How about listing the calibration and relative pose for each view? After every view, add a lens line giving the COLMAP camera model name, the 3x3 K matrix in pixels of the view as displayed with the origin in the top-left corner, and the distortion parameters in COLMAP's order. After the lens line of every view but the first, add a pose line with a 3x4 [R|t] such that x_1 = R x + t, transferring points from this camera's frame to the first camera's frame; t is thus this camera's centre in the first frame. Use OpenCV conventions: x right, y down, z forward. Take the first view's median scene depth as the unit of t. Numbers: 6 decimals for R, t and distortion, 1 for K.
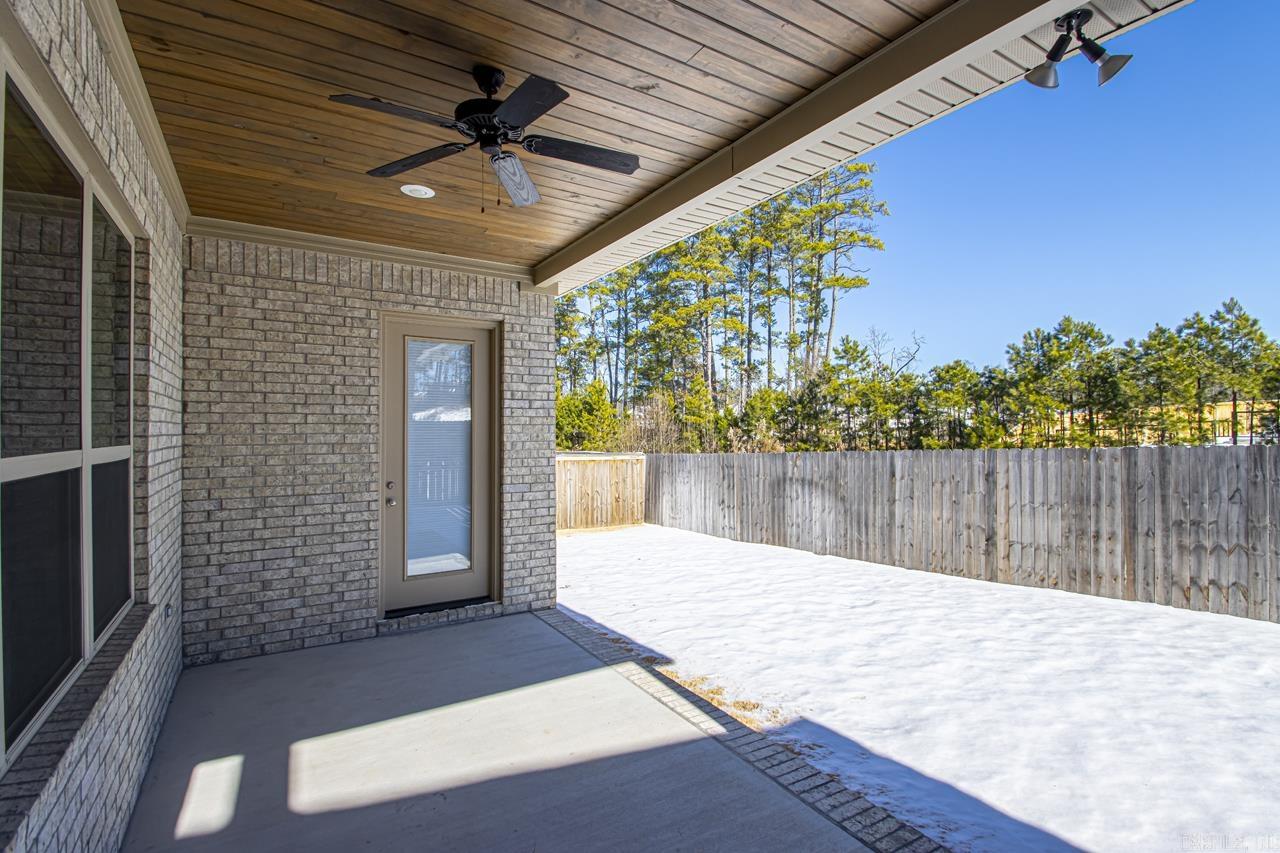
lens RADIAL K [[603.1, 0, 641.7], [0, 603.1, 424.9], [0, 0, 1]] dist [0.017339, -0.019676]
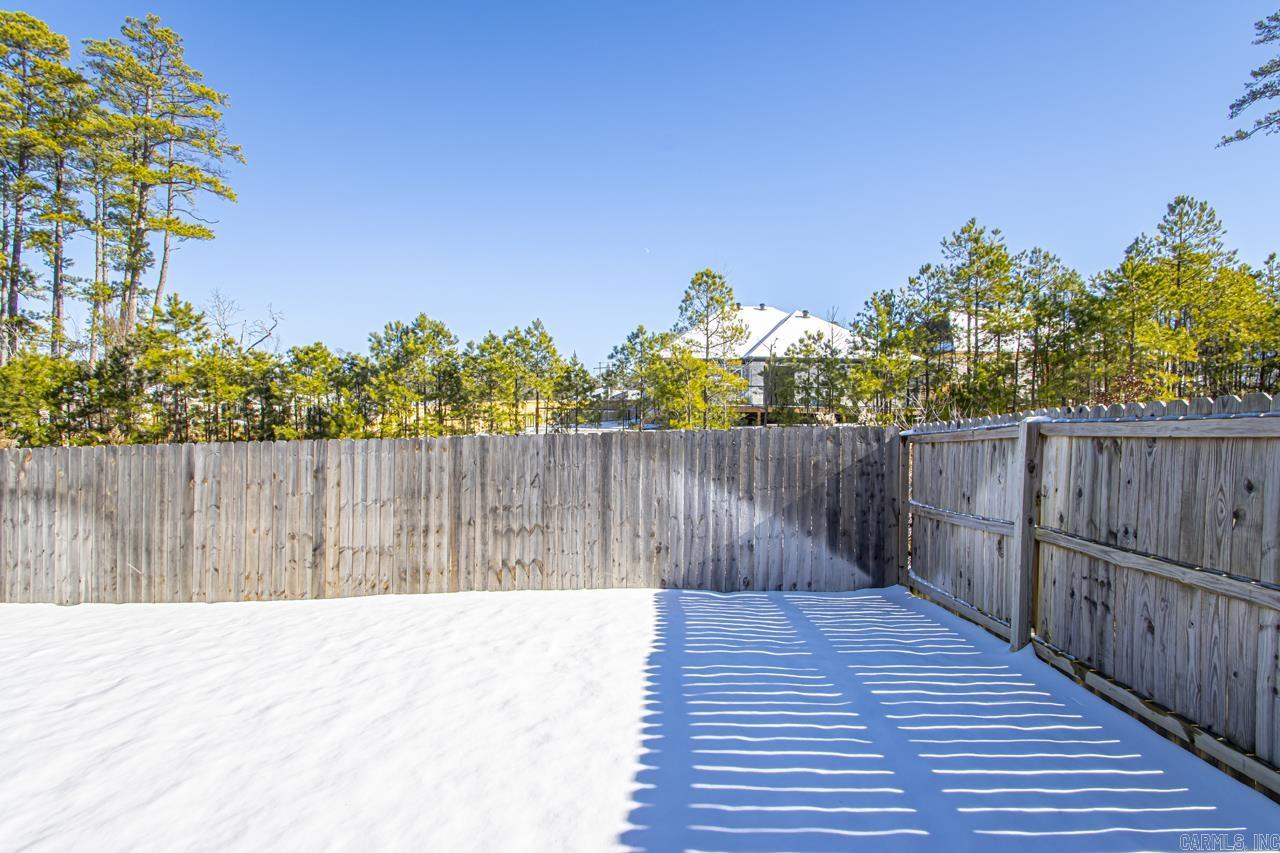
lens RADIAL K [[603.1, 0, 641.7], [0, 603.1, 424.9], [0, 0, 1]] dist [0.017339, -0.019676]
pose [[0.582492, 0.007477, 0.812802, 0.073554], [-0.022146, 0.999732, 0.006674, 0.001824], [-0.812534, -0.021887, 0.582502, 0.073471]]
